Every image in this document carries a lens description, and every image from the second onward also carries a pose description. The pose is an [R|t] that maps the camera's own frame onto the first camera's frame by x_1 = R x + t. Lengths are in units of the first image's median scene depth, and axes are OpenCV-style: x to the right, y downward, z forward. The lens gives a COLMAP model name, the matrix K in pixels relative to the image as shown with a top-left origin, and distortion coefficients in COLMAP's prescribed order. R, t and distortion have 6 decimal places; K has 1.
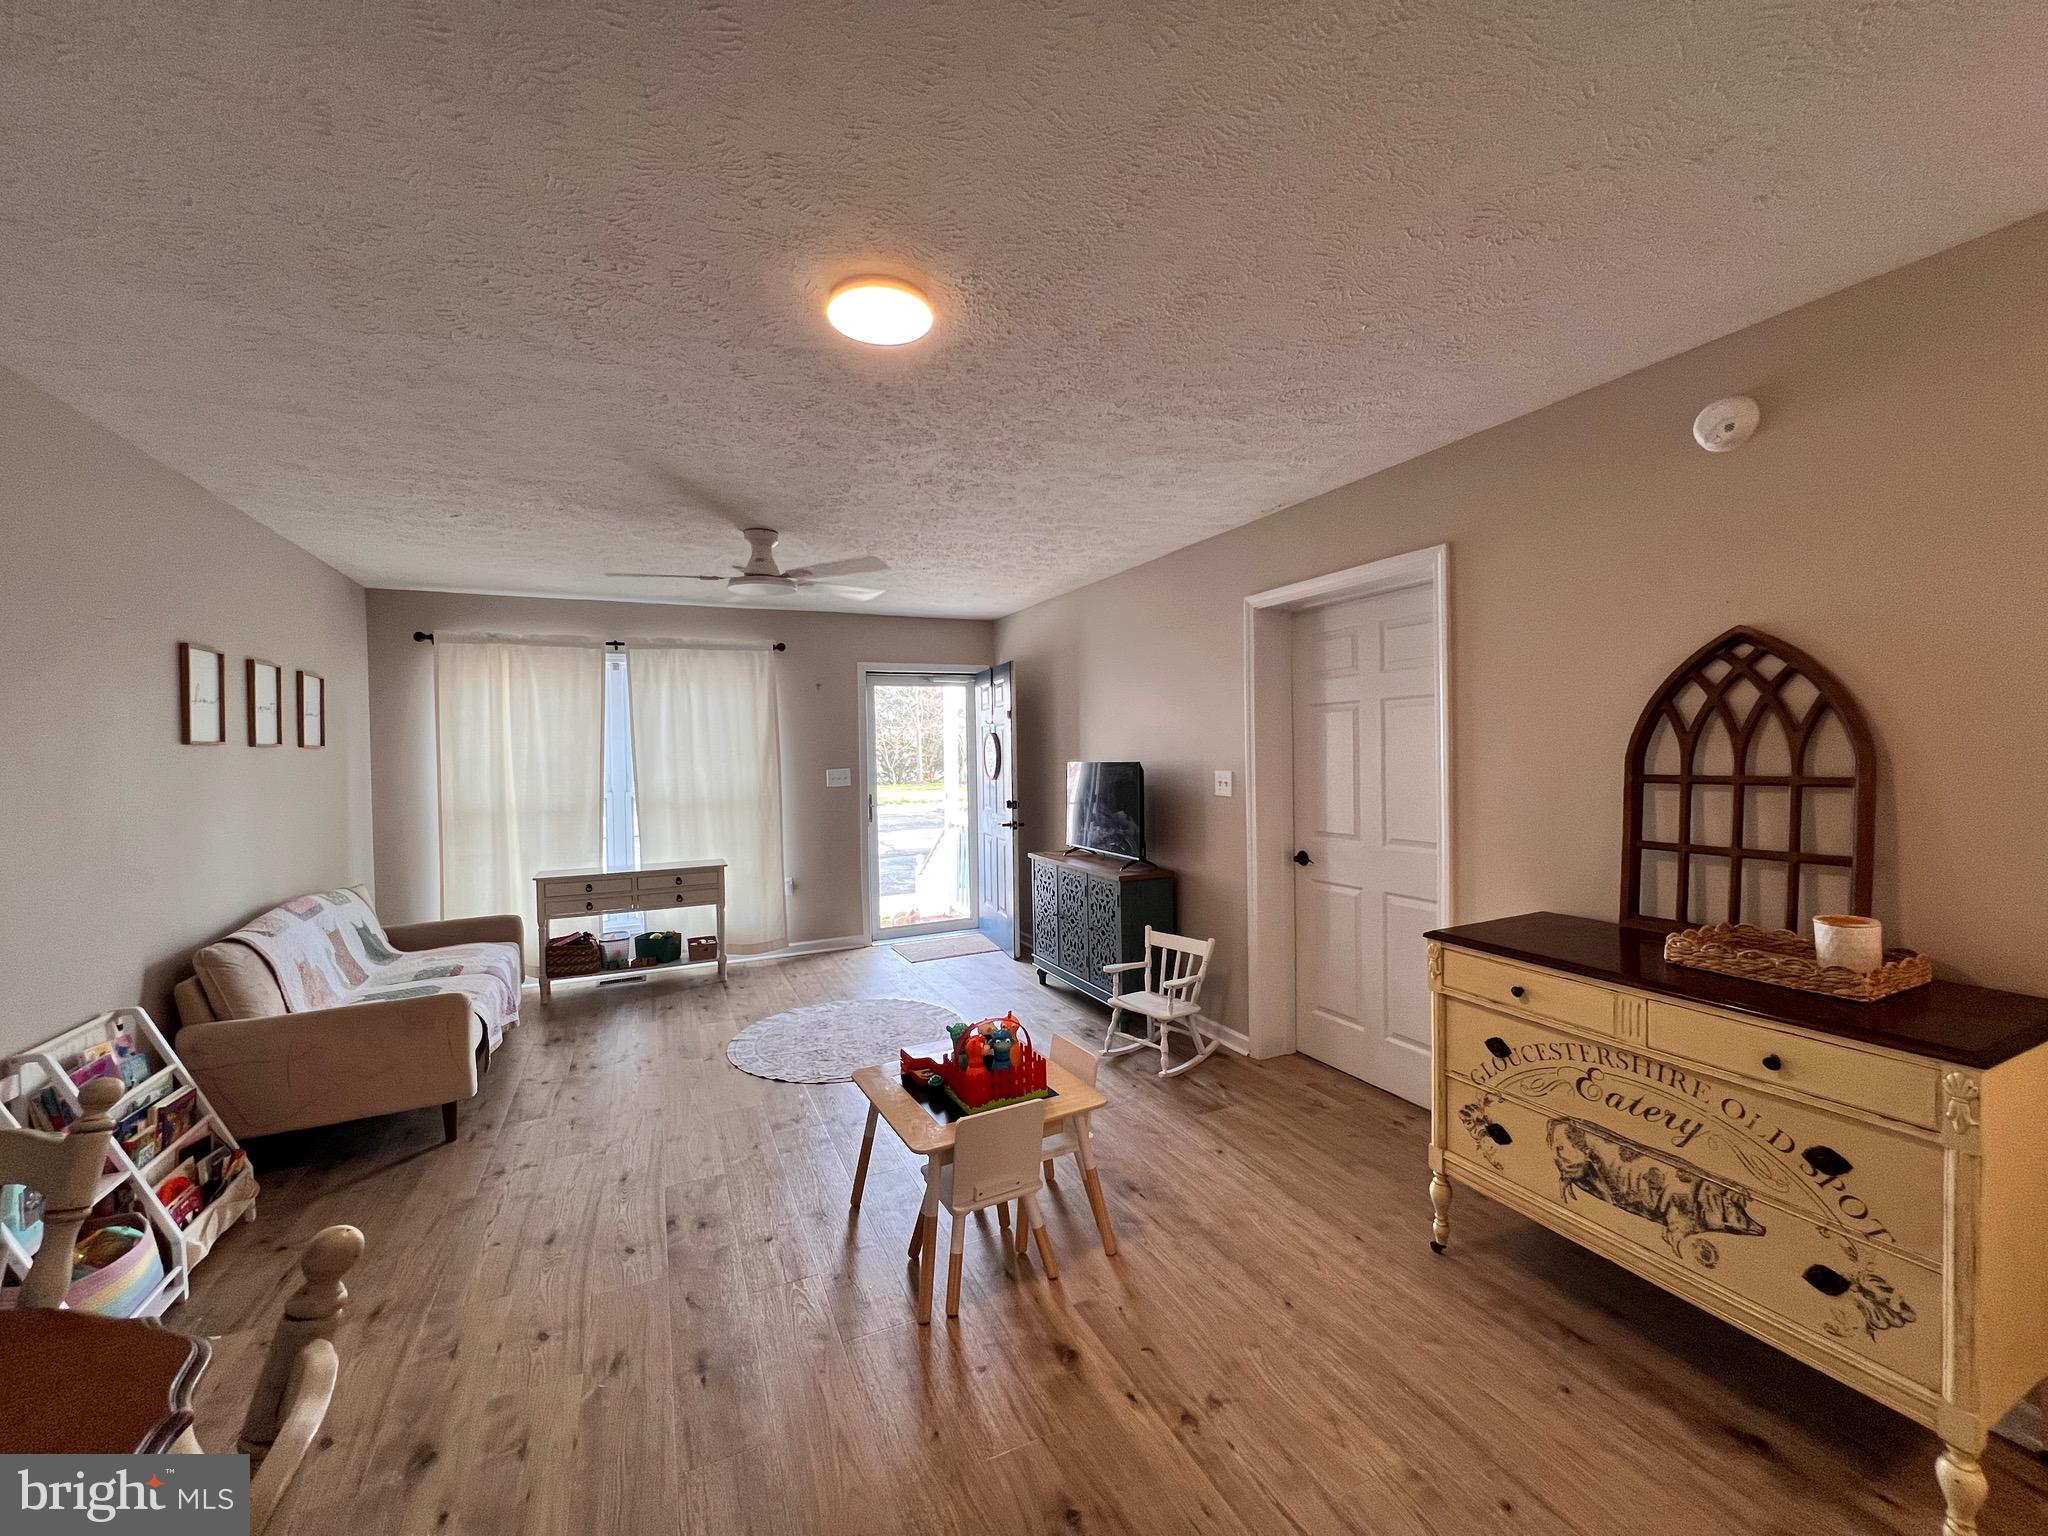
lens RADIAL K [[817.1, 0, 1024.0], [0, 817.1, 768.0], [0, 0, 1]] dist [-0.001979, 0.000265]
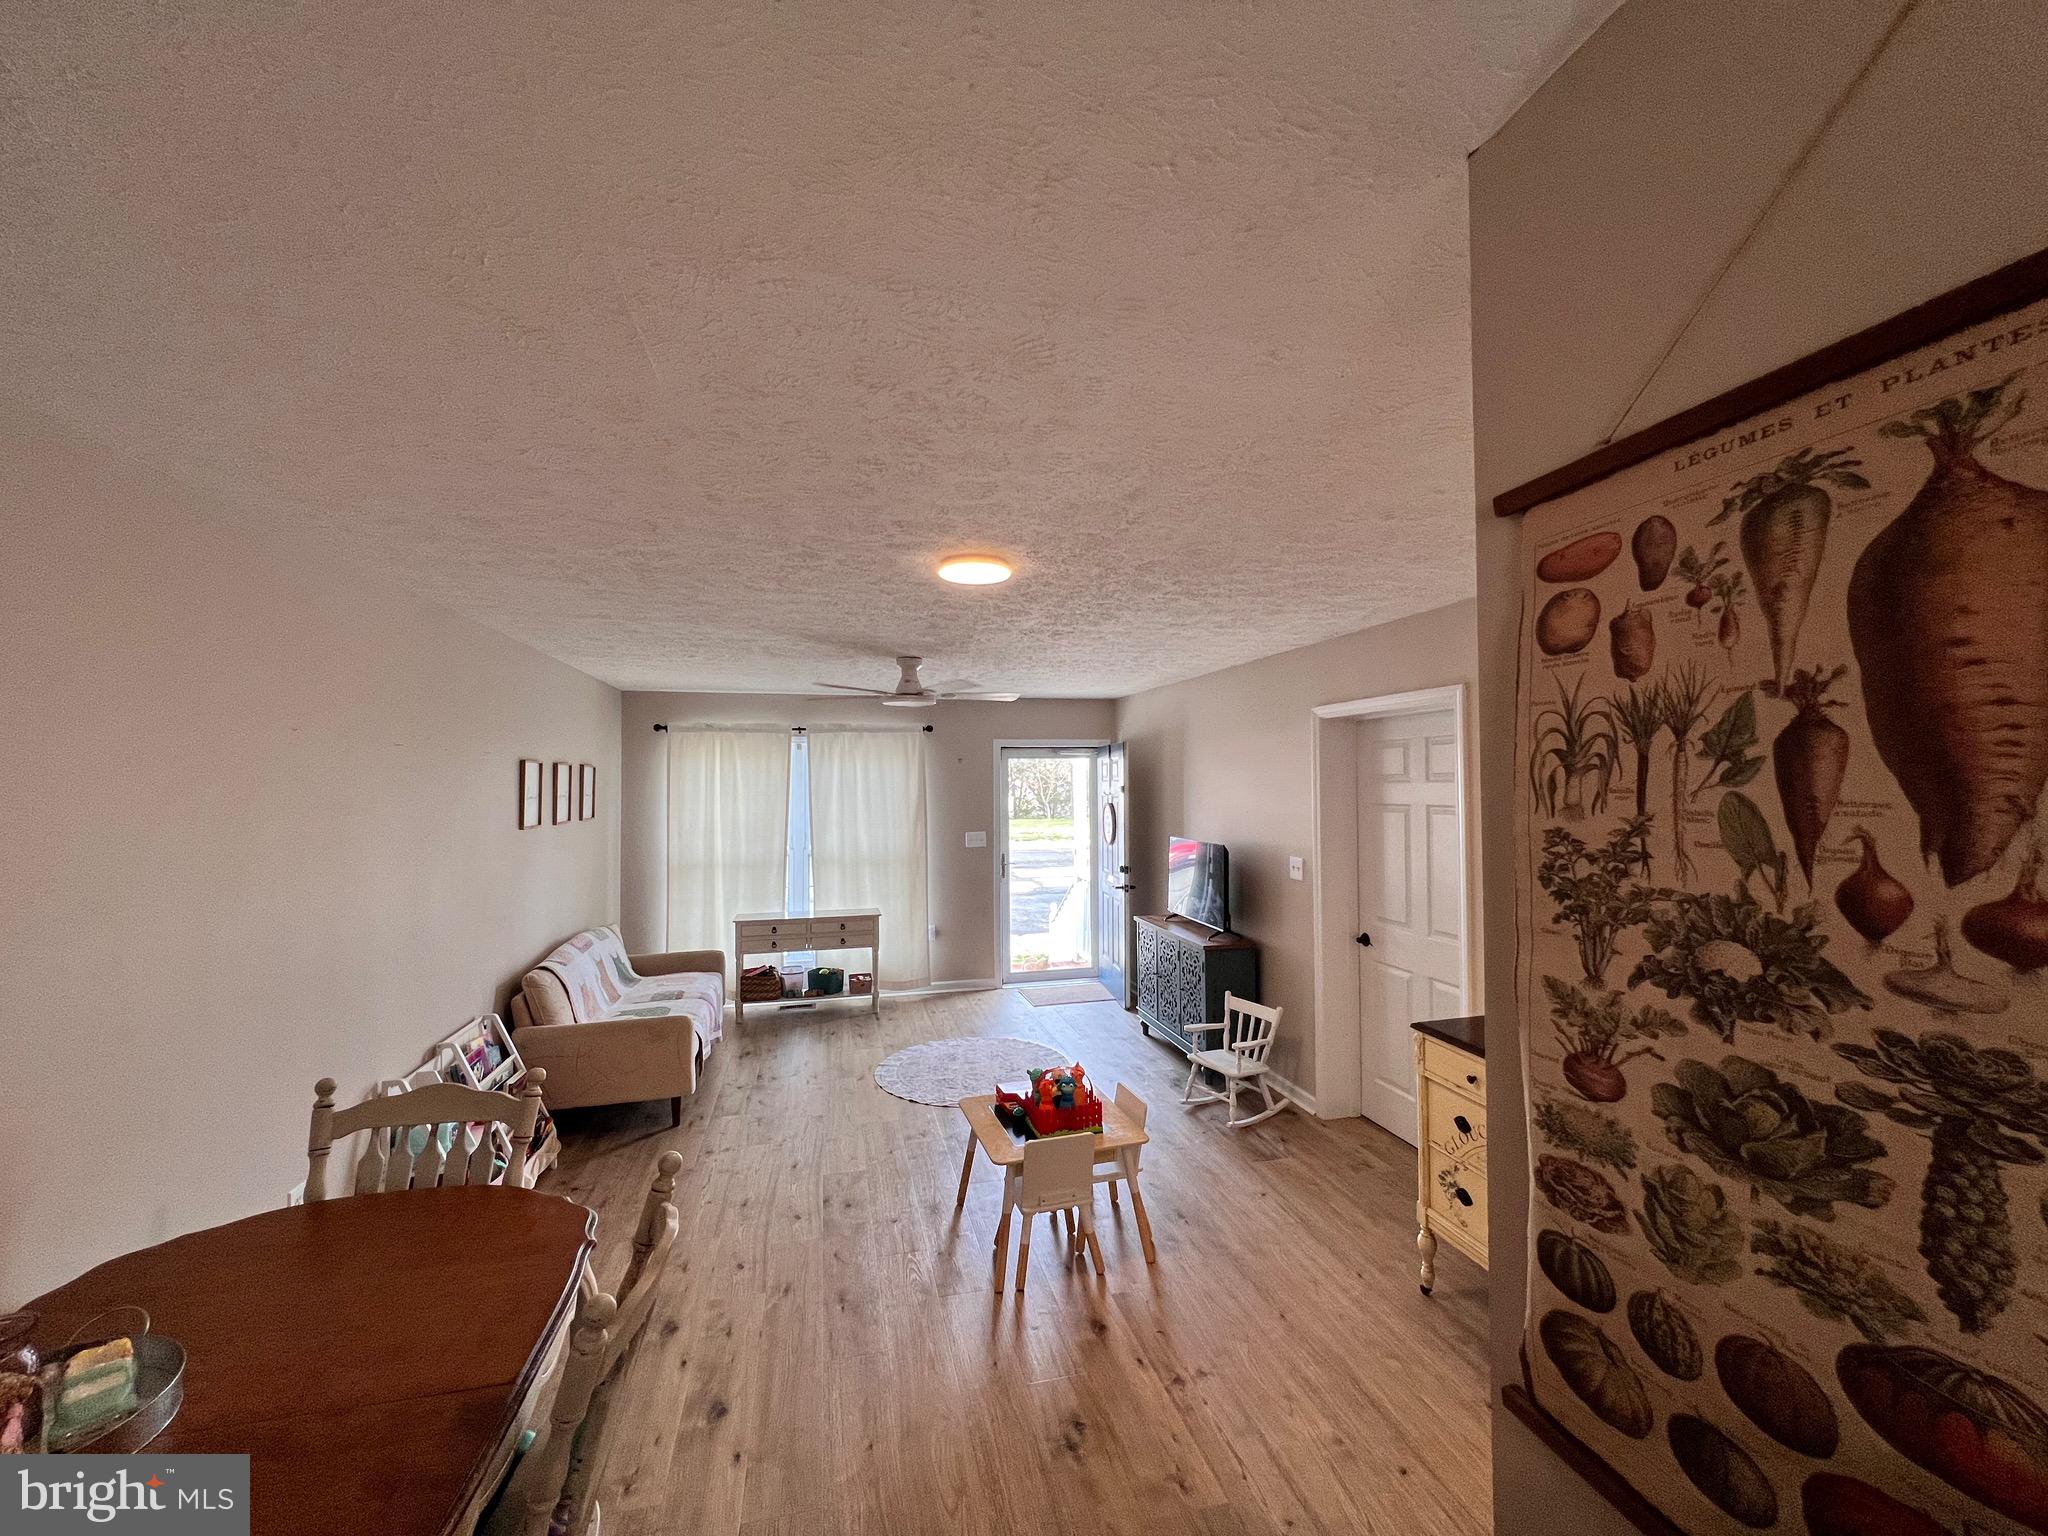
lens RADIAL K [[817.1, 0, 1024.0], [0, 817.1, 768.0], [0, 0, 1]] dist [-0.001979, 0.000265]
pose [[0.981557, 0.008318, -0.190987, 0.090905], [-0.015590, 0.999208, -0.036604, -0.074211], [0.190531, 0.038906, 0.980910, -0.188121]]
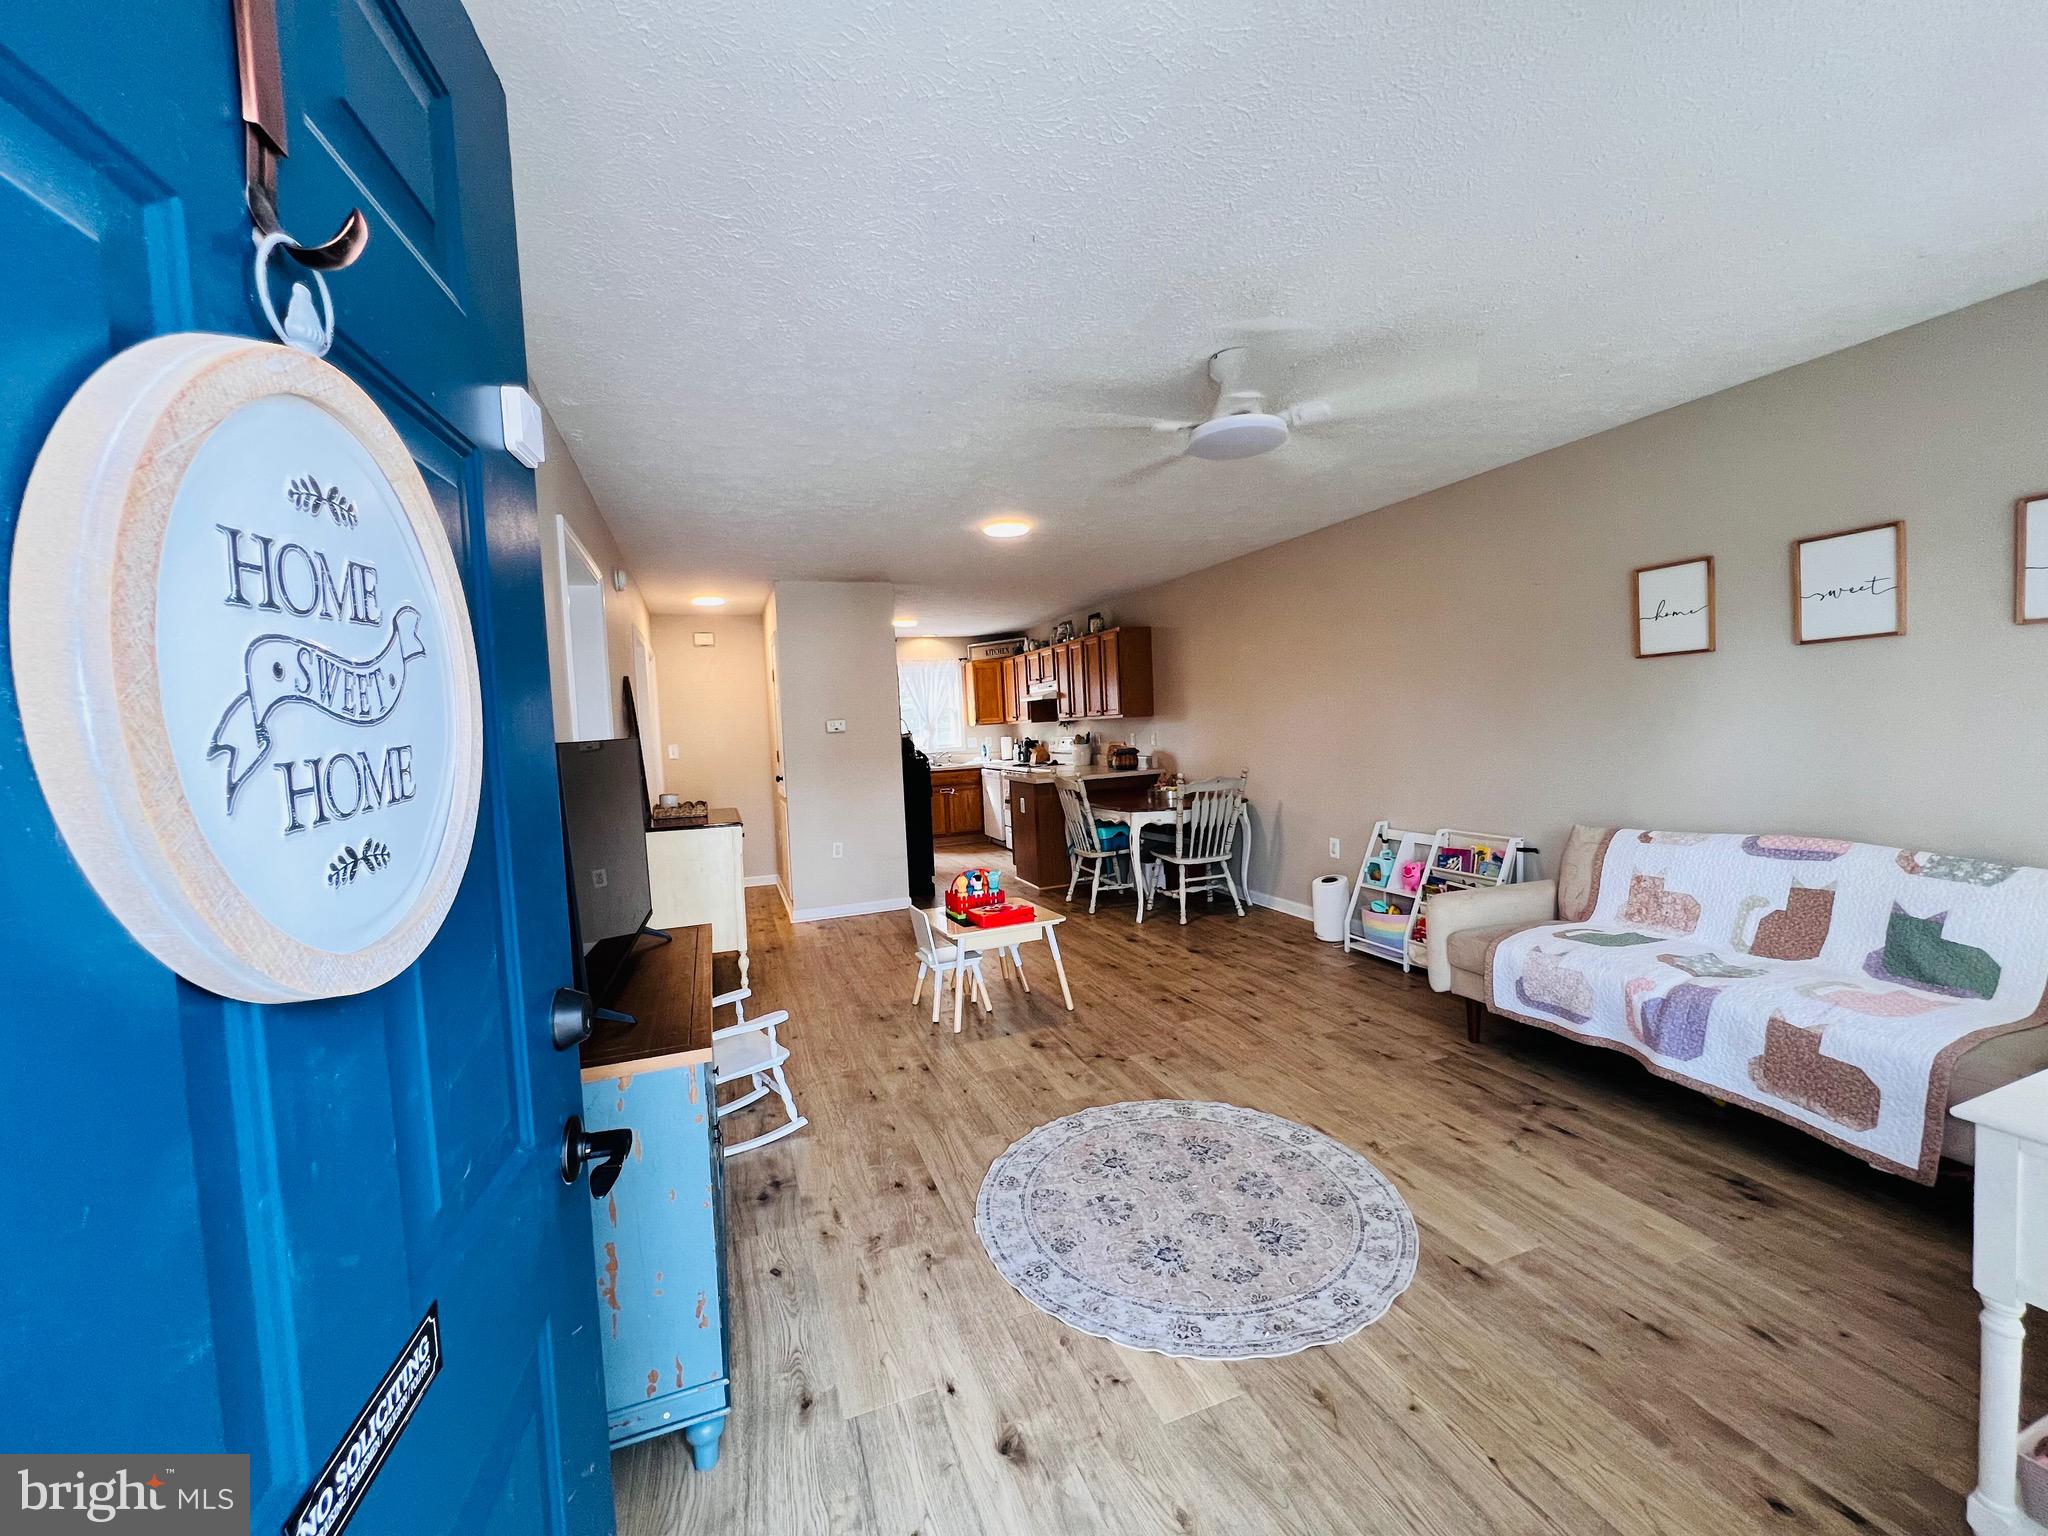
lens RADIAL K [[817.1, 0, 1024.0], [0, 817.1, 768.0], [0, 0, 1]] dist [-0.001979, 0.000265]
pose [[-0.995653, 0.058543, 0.072436, -0.172516], [0.063832, 0.995288, 0.072994, -0.011077], [-0.067821, 0.077300, -0.994698, 1.657062]]
